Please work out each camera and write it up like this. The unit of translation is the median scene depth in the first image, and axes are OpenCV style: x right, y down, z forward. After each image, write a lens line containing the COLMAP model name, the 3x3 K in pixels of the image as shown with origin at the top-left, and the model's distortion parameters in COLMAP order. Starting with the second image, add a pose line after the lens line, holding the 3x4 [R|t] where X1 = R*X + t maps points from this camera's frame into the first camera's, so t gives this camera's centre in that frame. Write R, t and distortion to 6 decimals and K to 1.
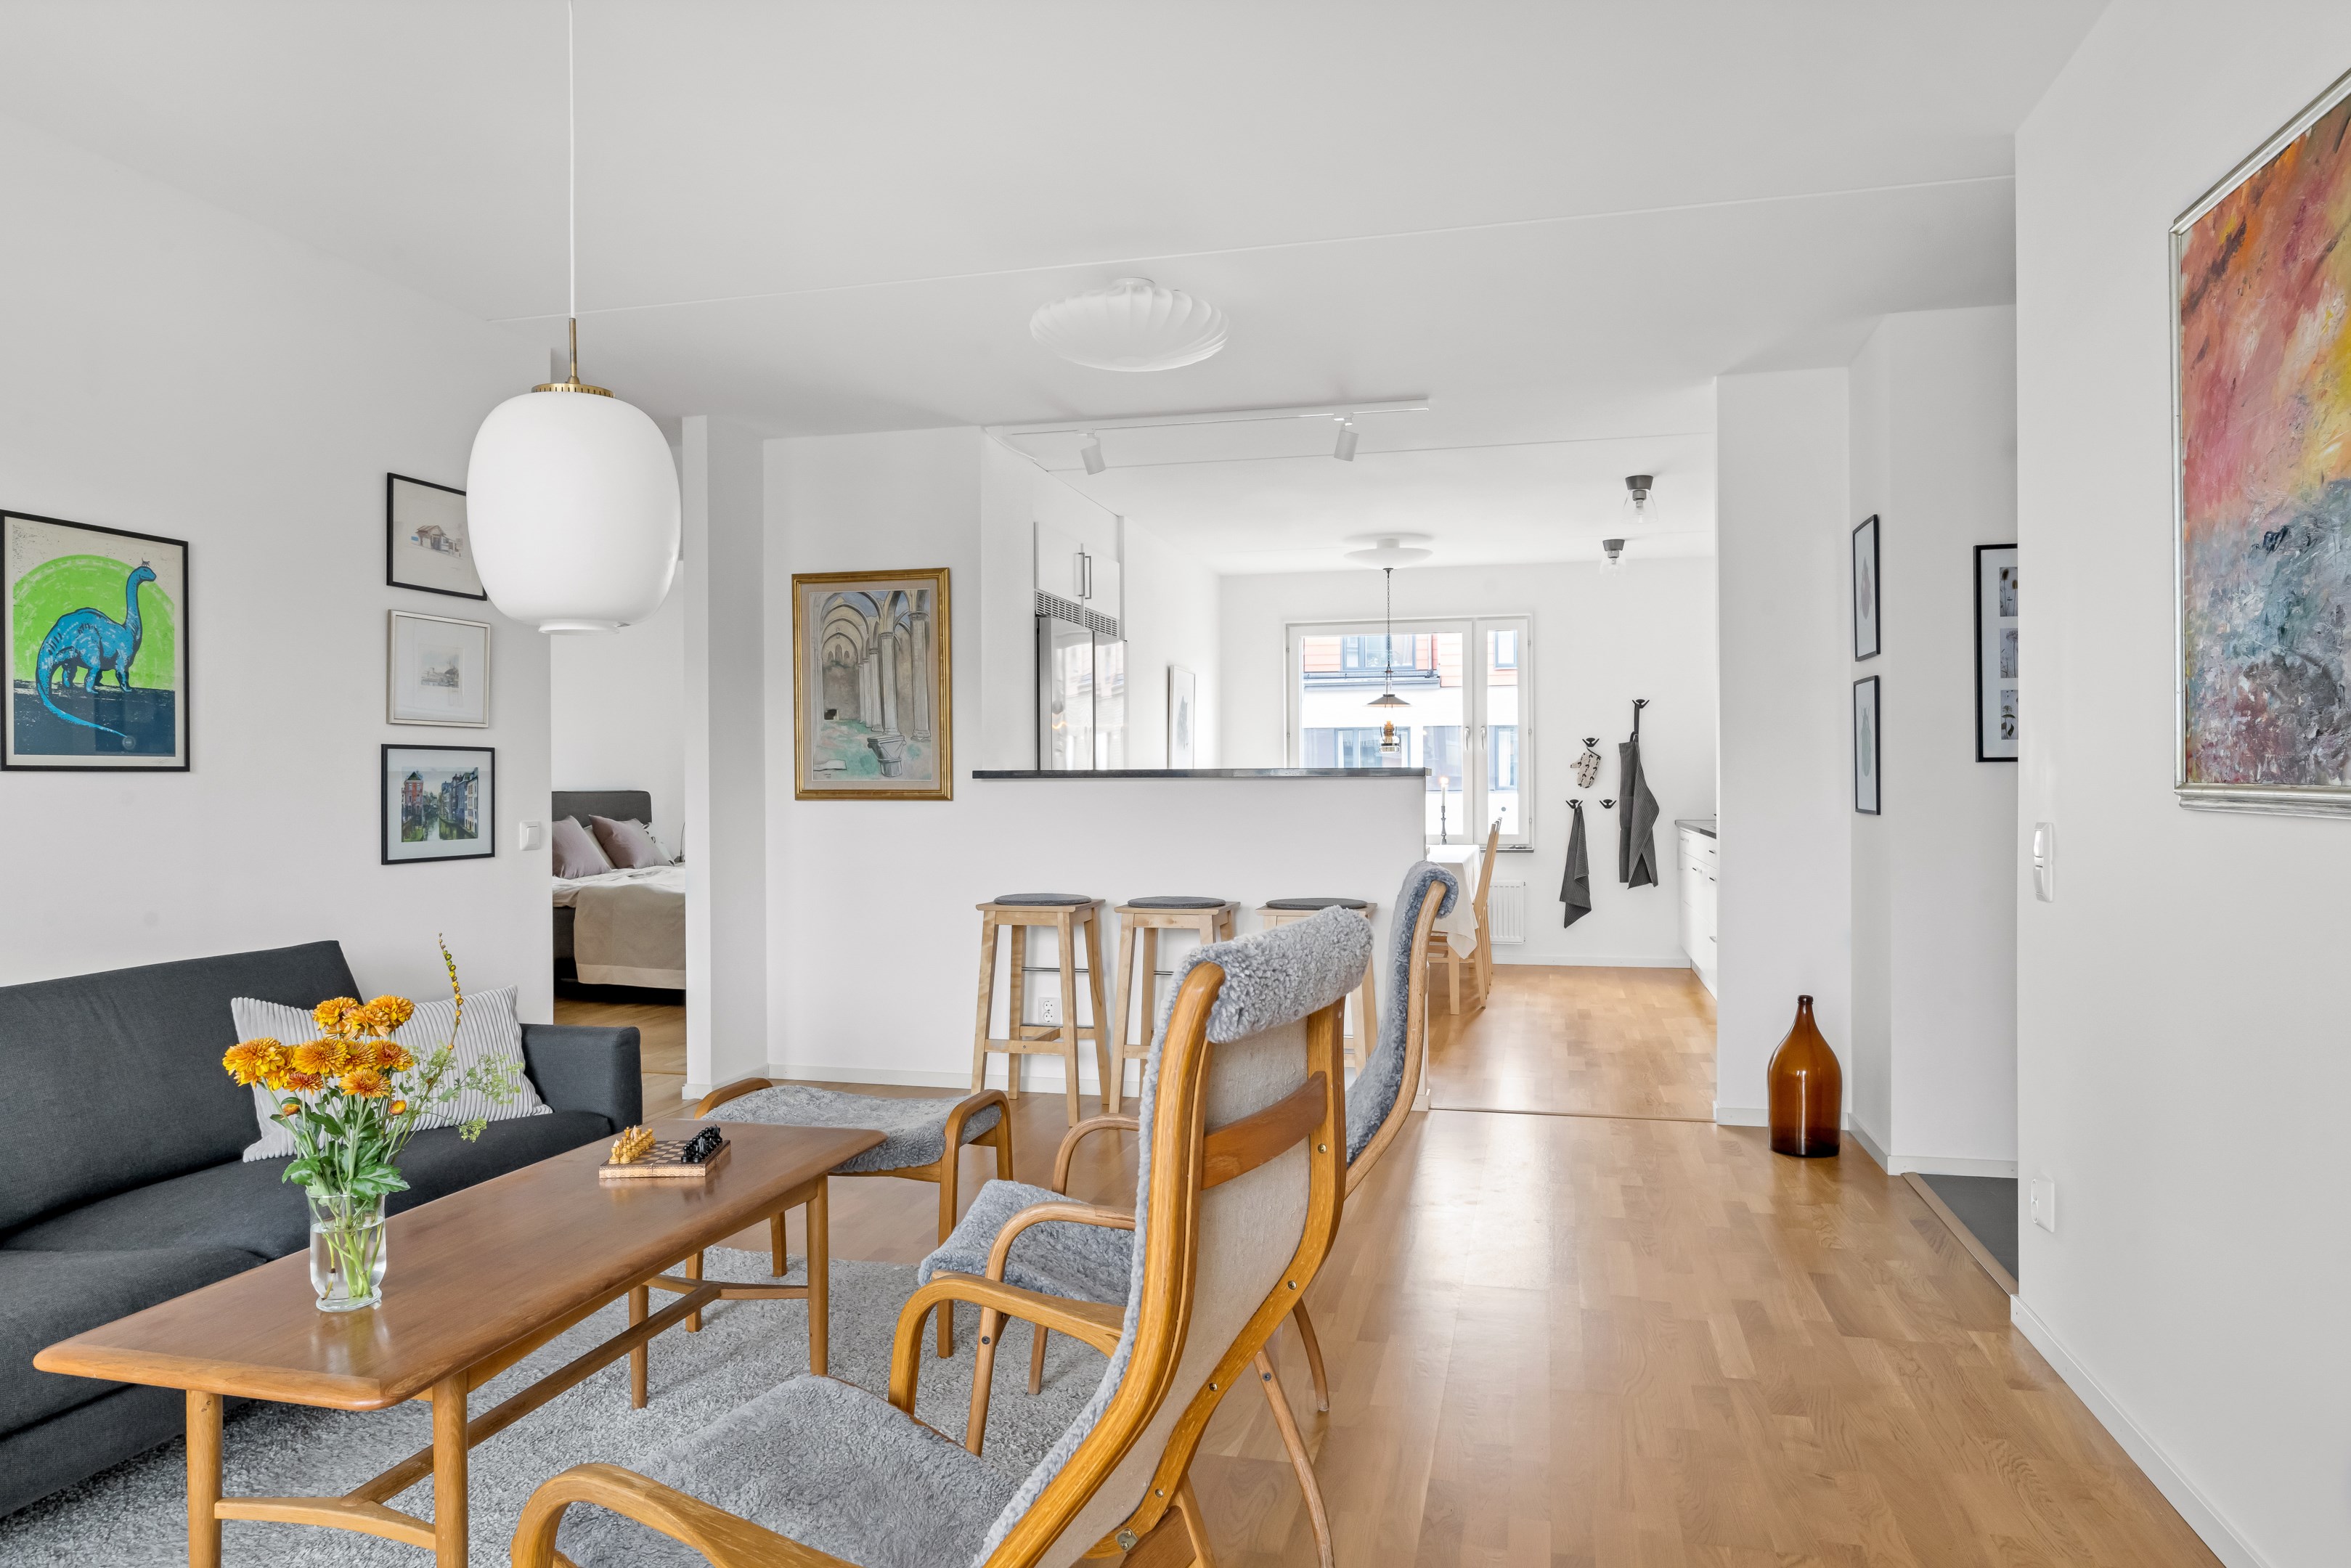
lens RADIAL K [[1456.5, 0, 1188.2], [0, 1456.5, 777.8], [0, 0, 1]] dist [-0.006898, -0.000914]
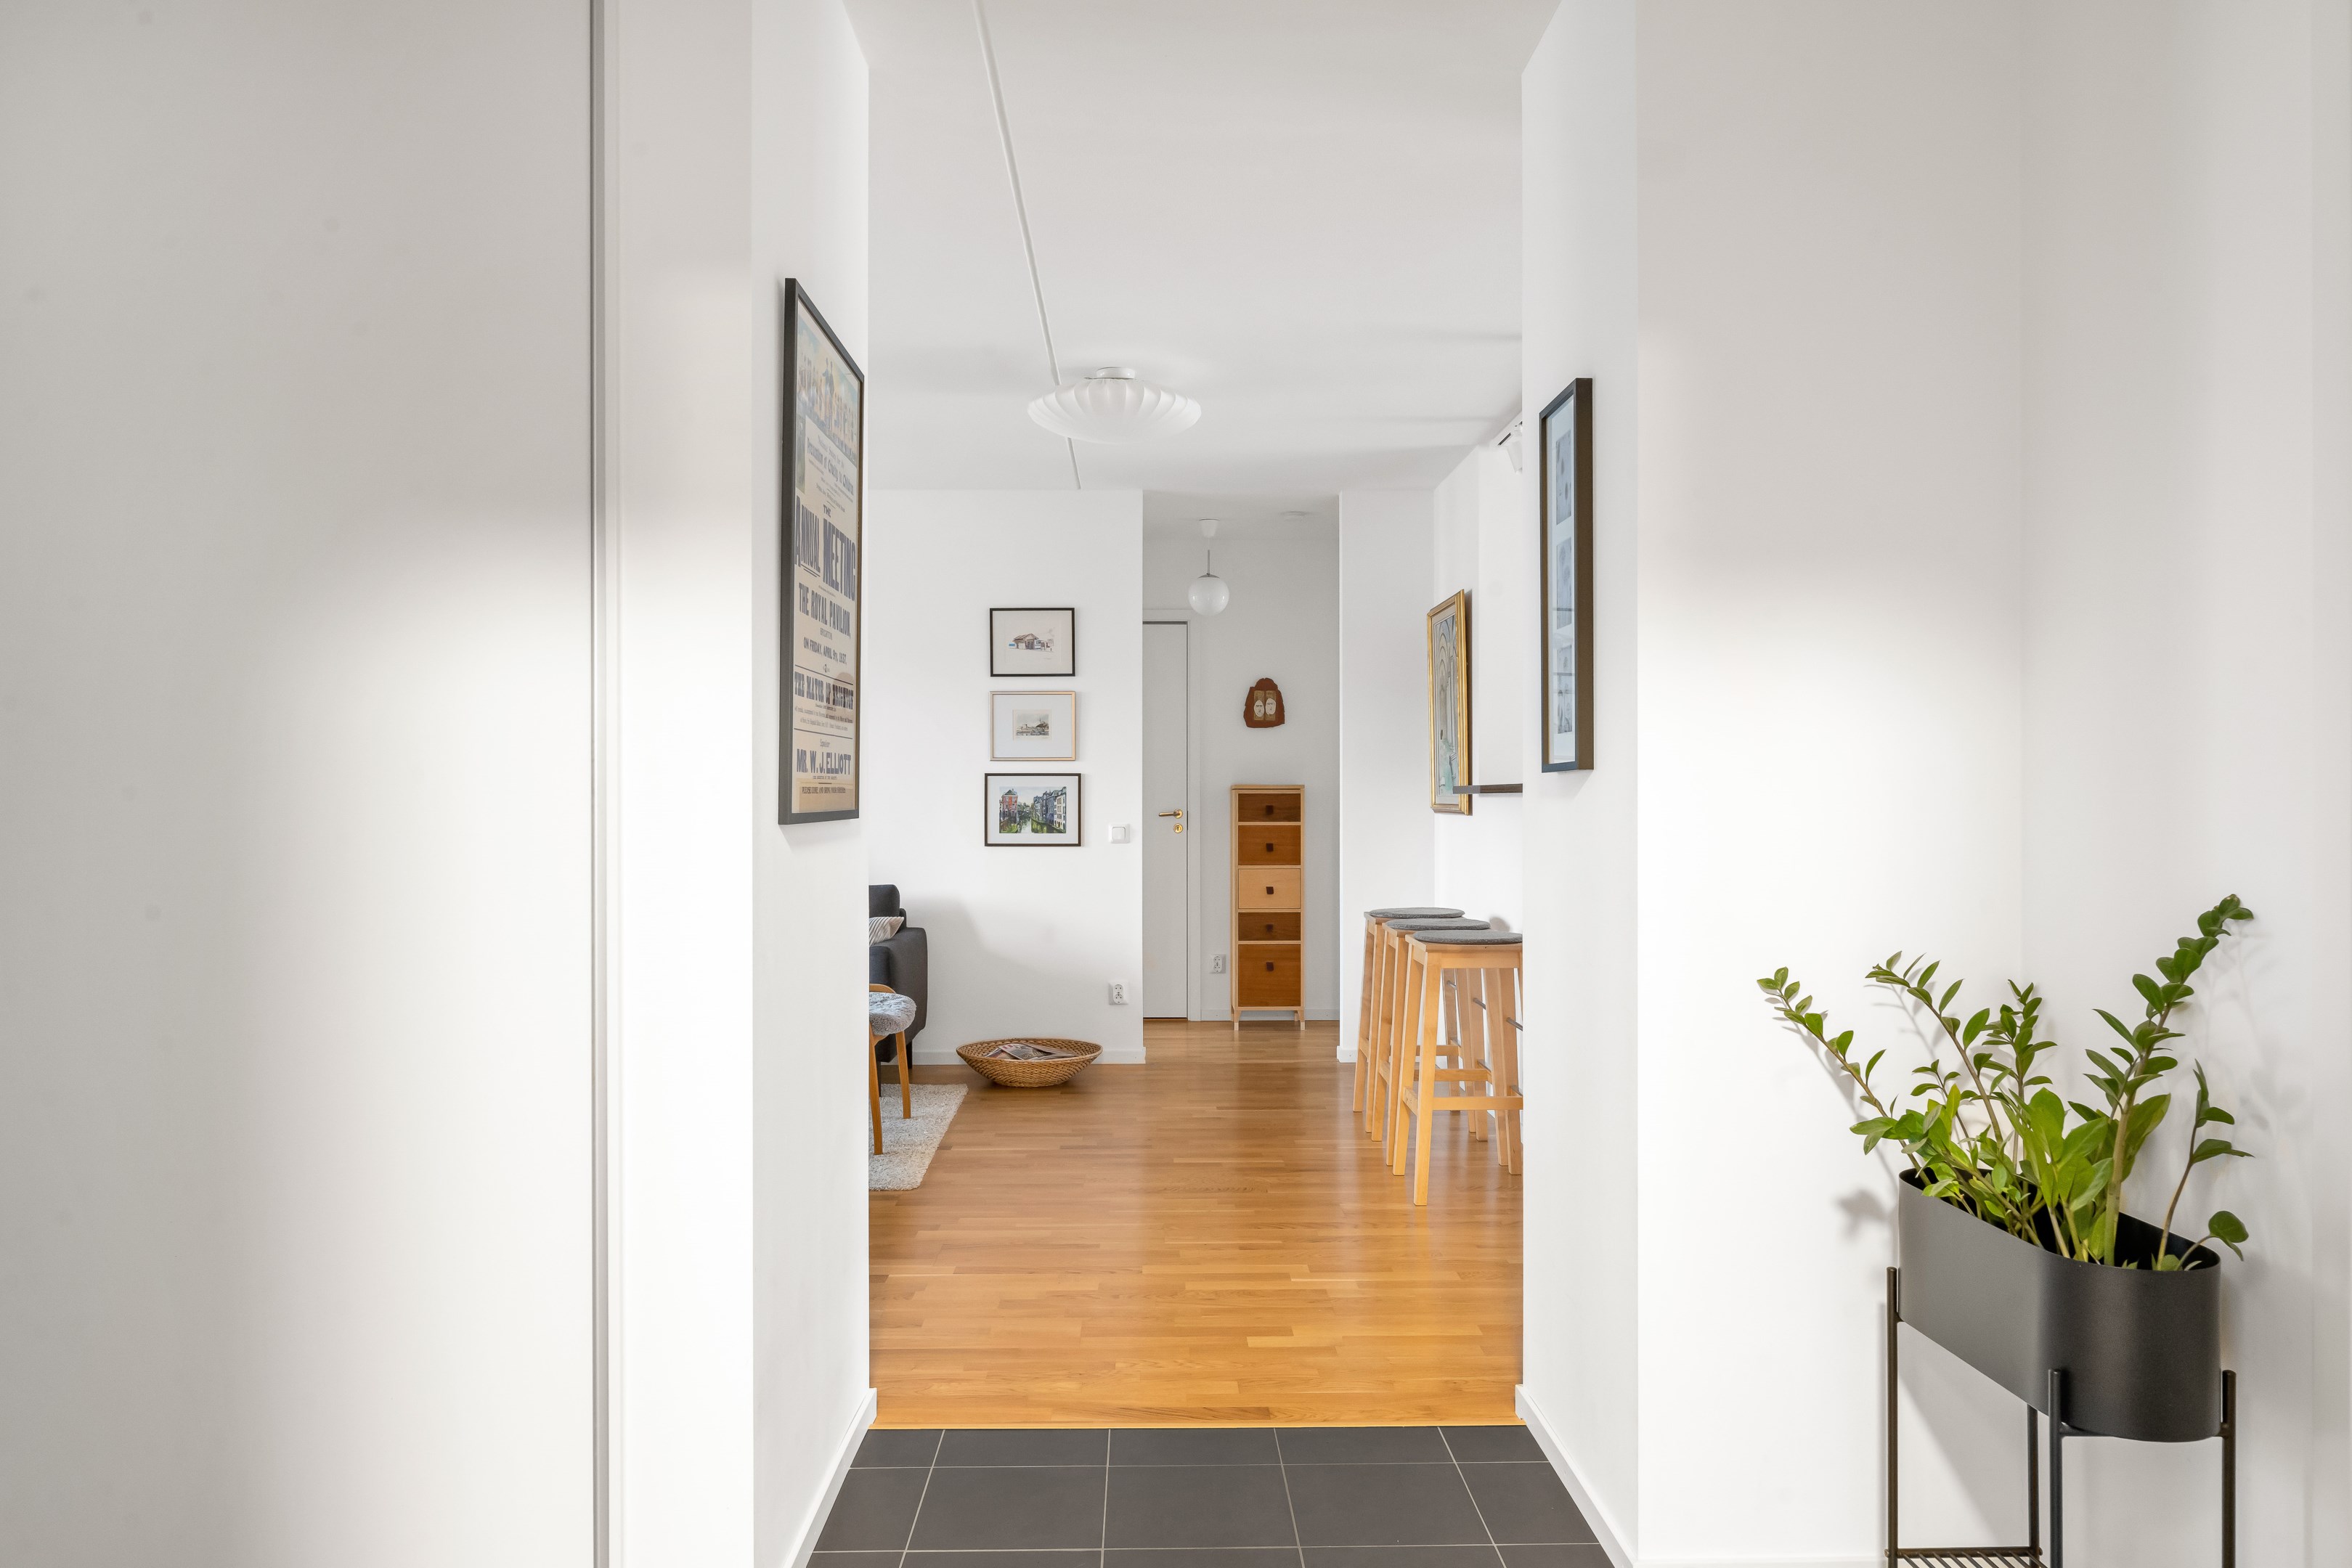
lens RADIAL K [[1577.9, 0, 1176.0], [0, 1577.9, 784.0], [0, 0, 1]] dist [-0.005207, 0.004690]
pose [[0.258570, -0.004067, -0.965984, 0.858775], [0.001959, 0.999991, -0.003686, -0.002792], [0.965991, -0.000939, 0.258575, 0.517772]]
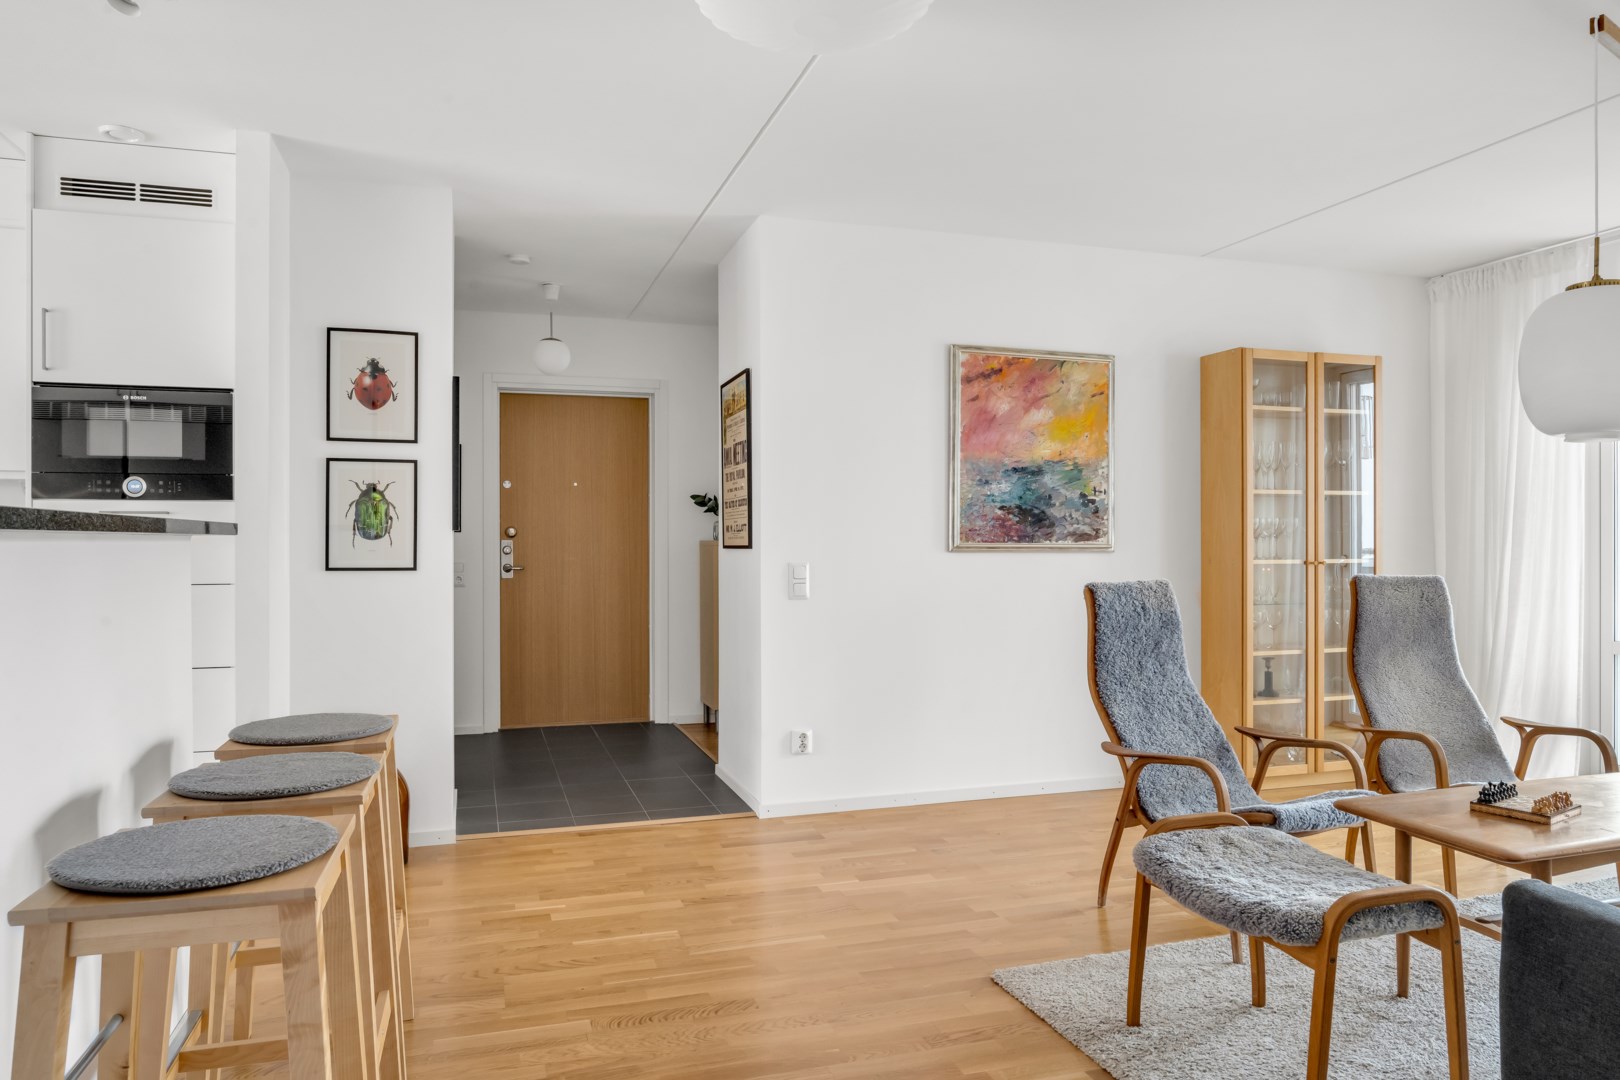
lens RADIAL K [[1087.0, 0, 810.0], [0, 1087.0, 540.0], [0, 0, 1]] dist [-0.005207, 0.004690]
pose [[-0.519119, 0.007010, 0.854673, -0.401567], [0.001052, 0.999971, -0.007563, 0.005460], [-0.854701, -0.003027, -0.519112, 0.948755]]
